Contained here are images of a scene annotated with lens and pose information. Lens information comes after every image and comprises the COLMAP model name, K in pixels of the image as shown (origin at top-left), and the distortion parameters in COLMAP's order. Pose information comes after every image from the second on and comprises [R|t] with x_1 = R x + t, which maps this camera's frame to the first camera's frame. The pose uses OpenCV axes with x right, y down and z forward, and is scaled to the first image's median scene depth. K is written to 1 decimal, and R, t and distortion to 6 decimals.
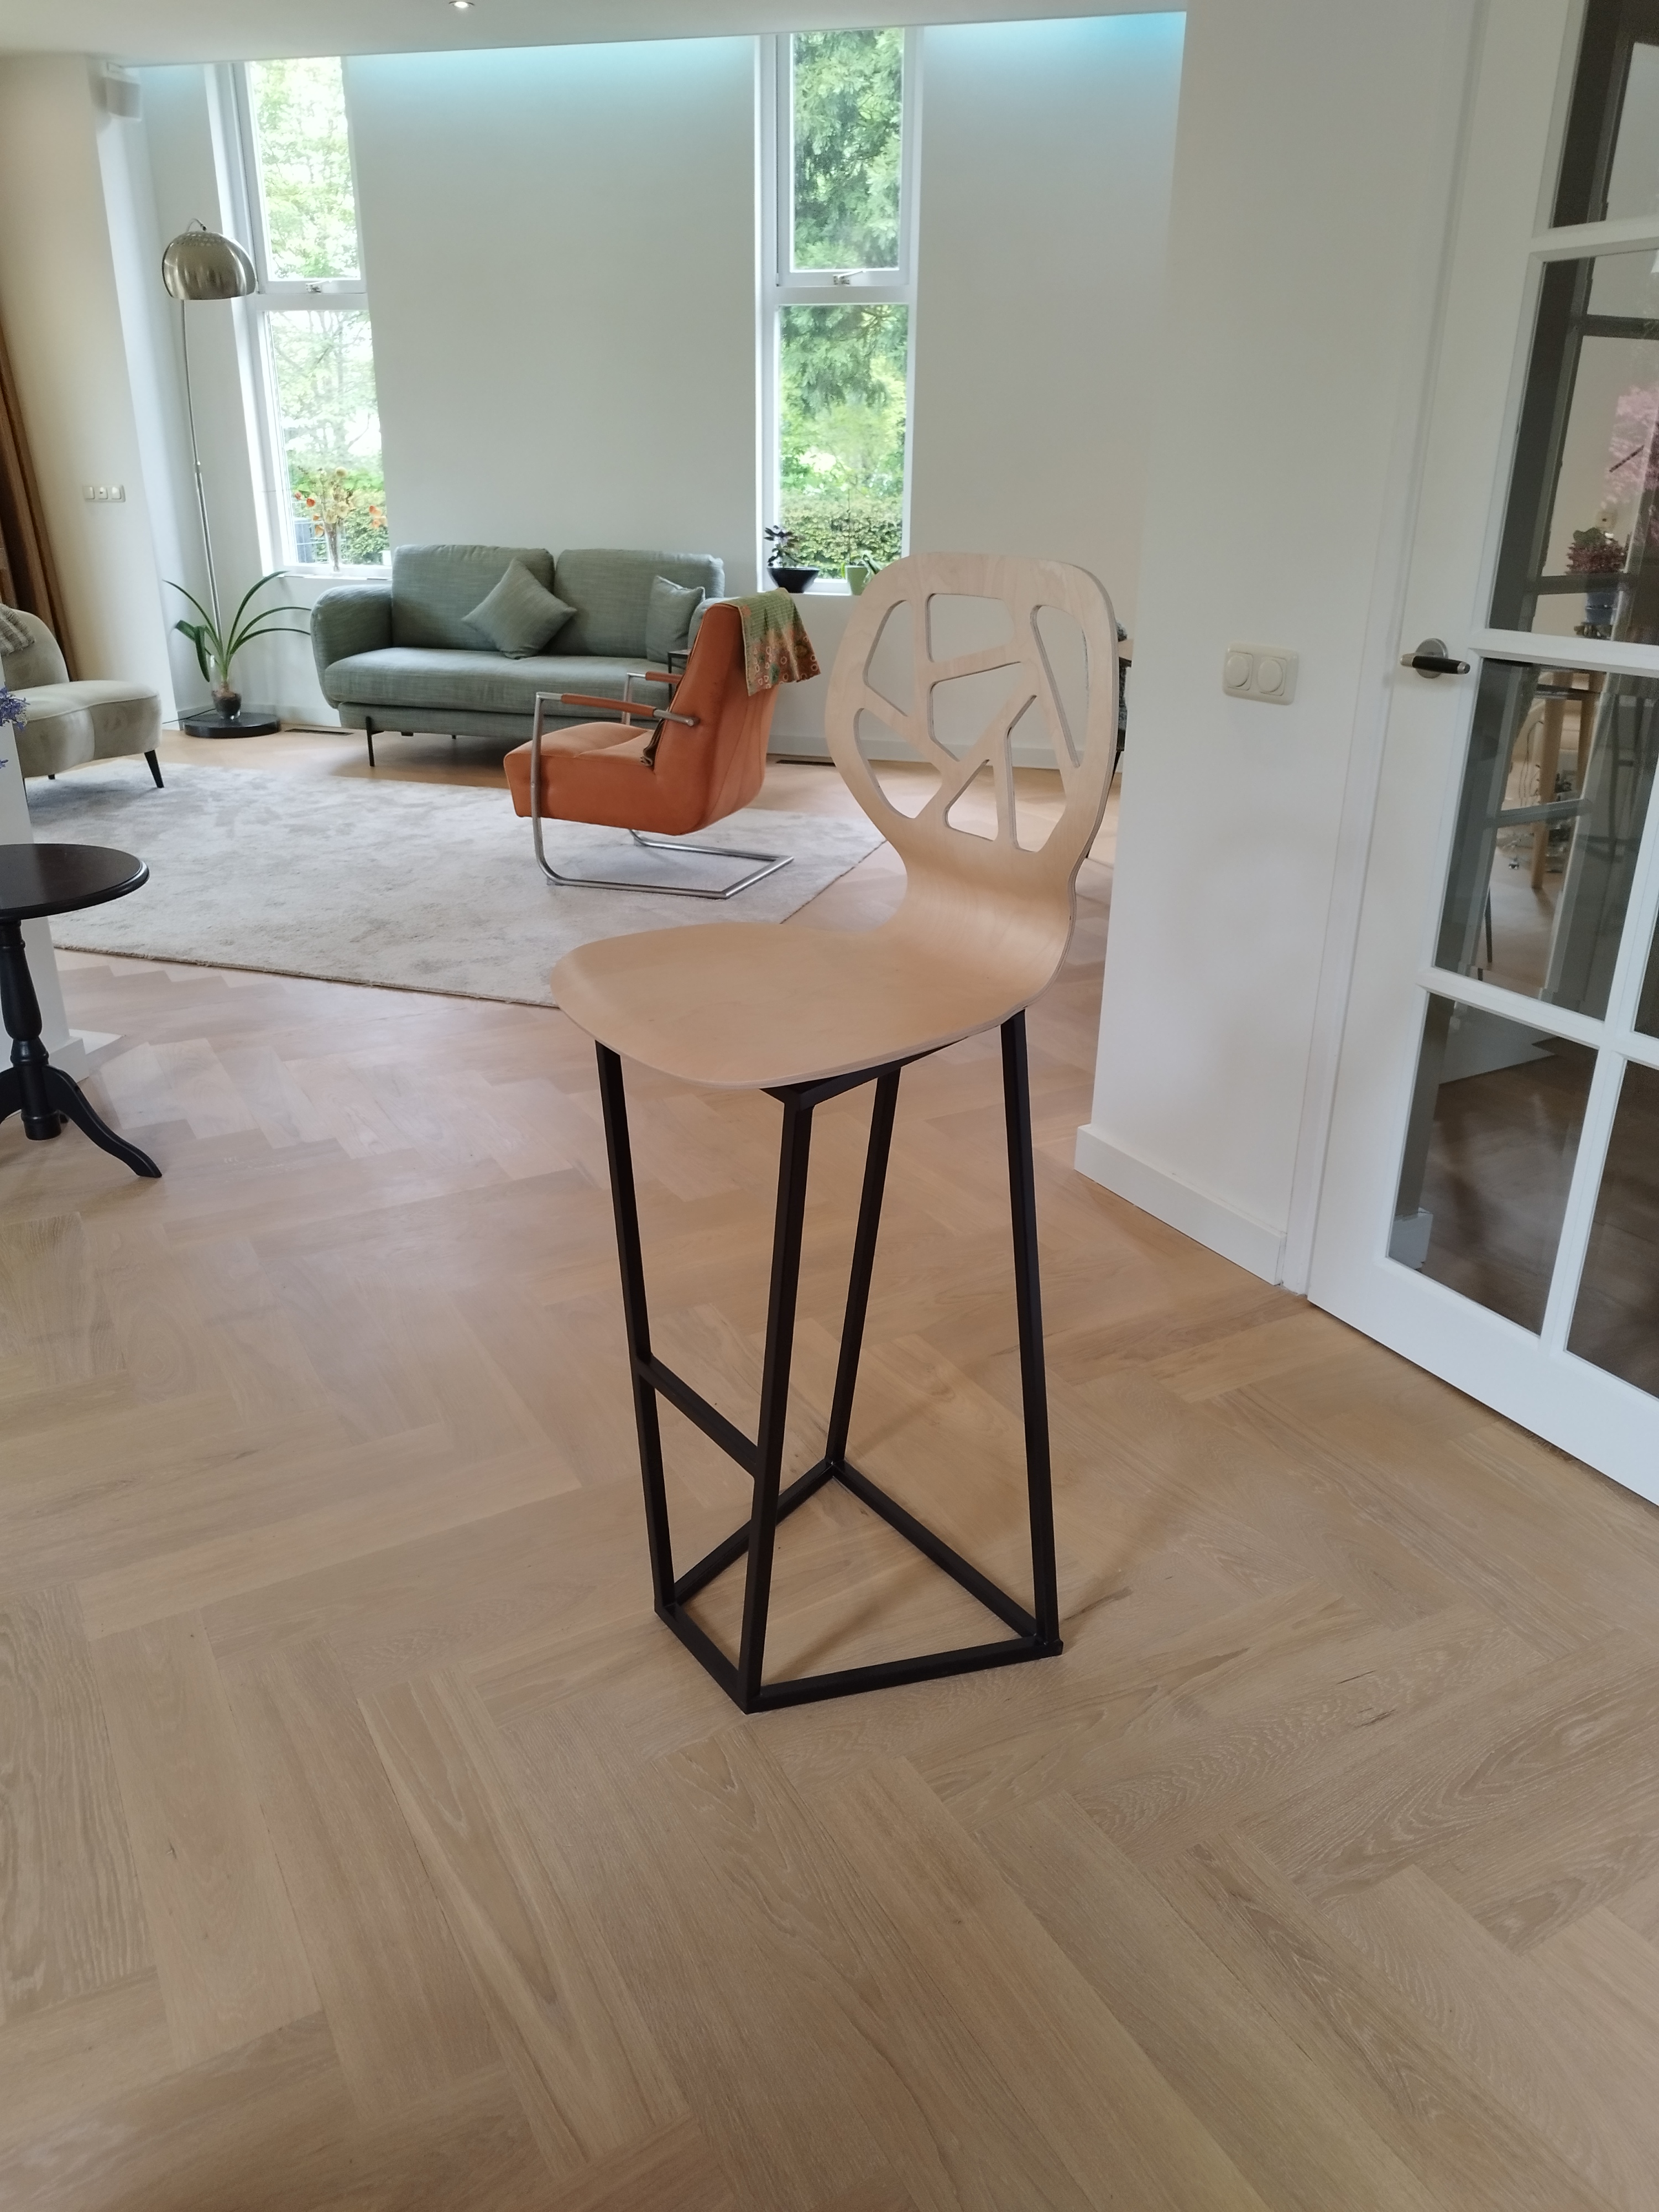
lens RADIAL K [[1584.5, 0, 832.6], [0, 1584.5, 1100.1], [0, 0, 1]] dist [0.015254, -0.012601]
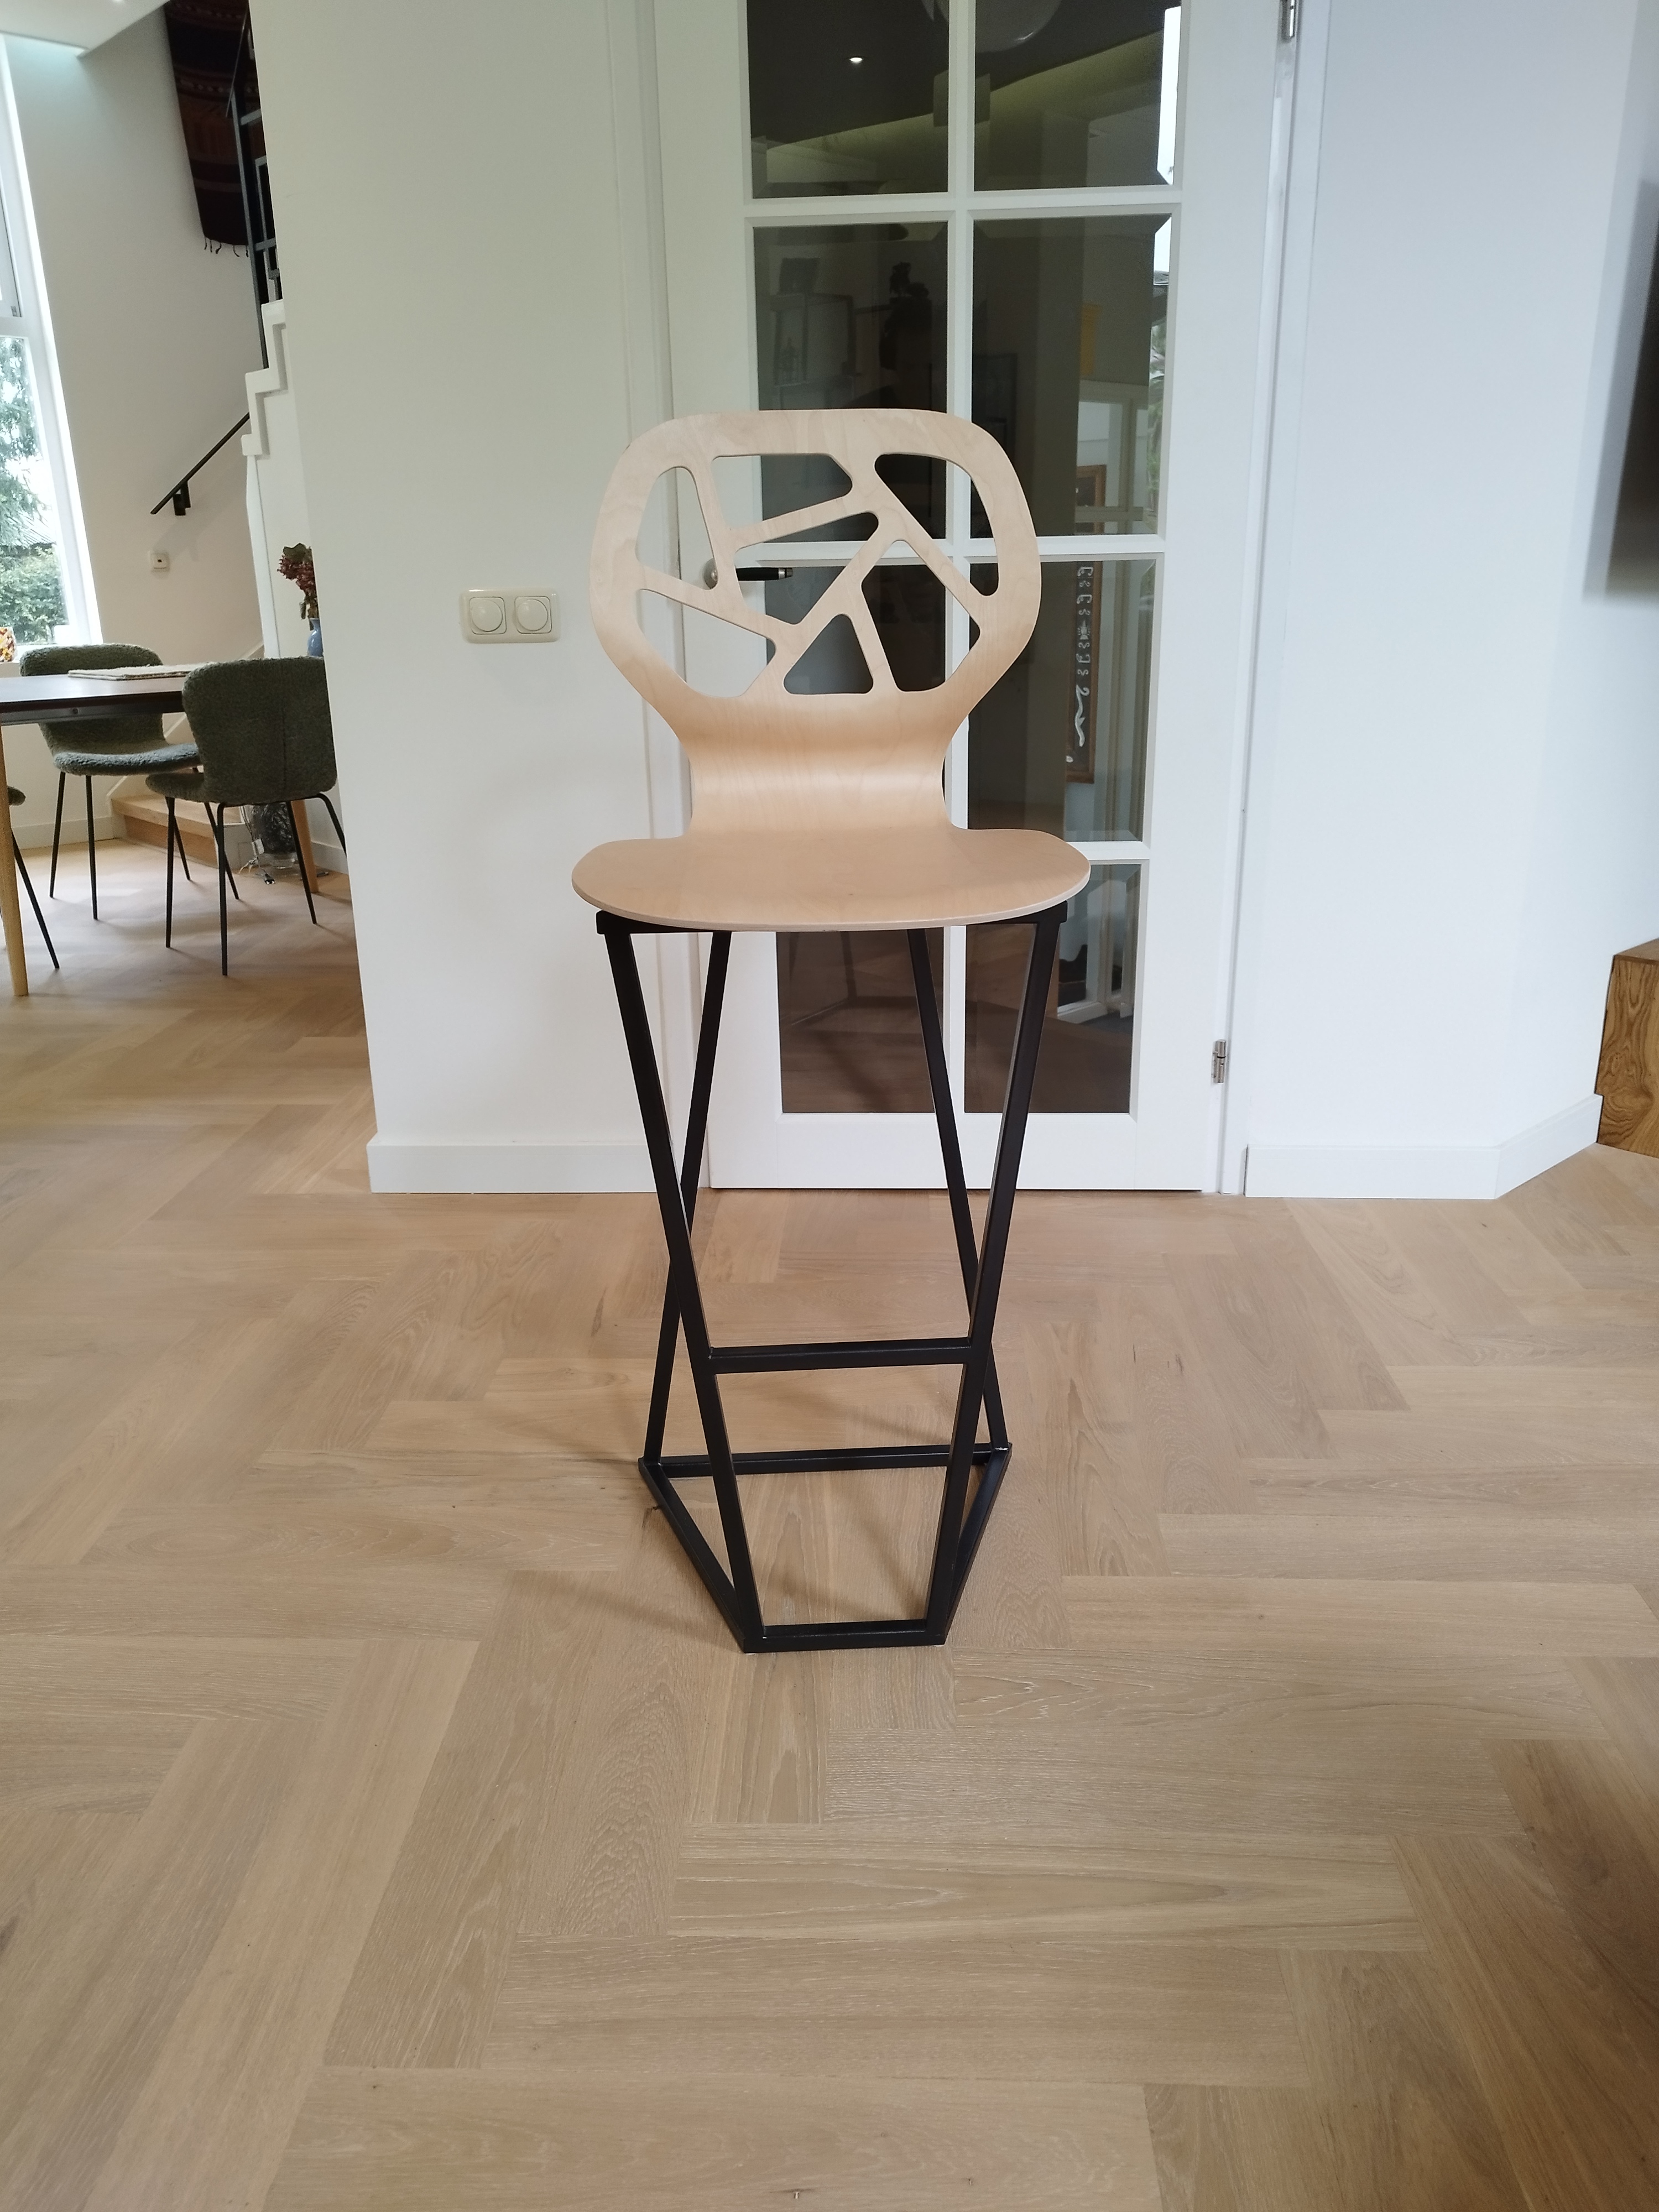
lens RADIAL K [[1584.5, 0, 832.6], [0, 1584.5, 1100.1], [0, 0, 1]] dist [0.015254, -0.012601]
pose [[0.537401, -0.296270, 0.789572, -0.802572], [0.342070, 0.932359, 0.117028, -0.045208], [-0.770837, 0.207198, 0.602395, 0.467688]]
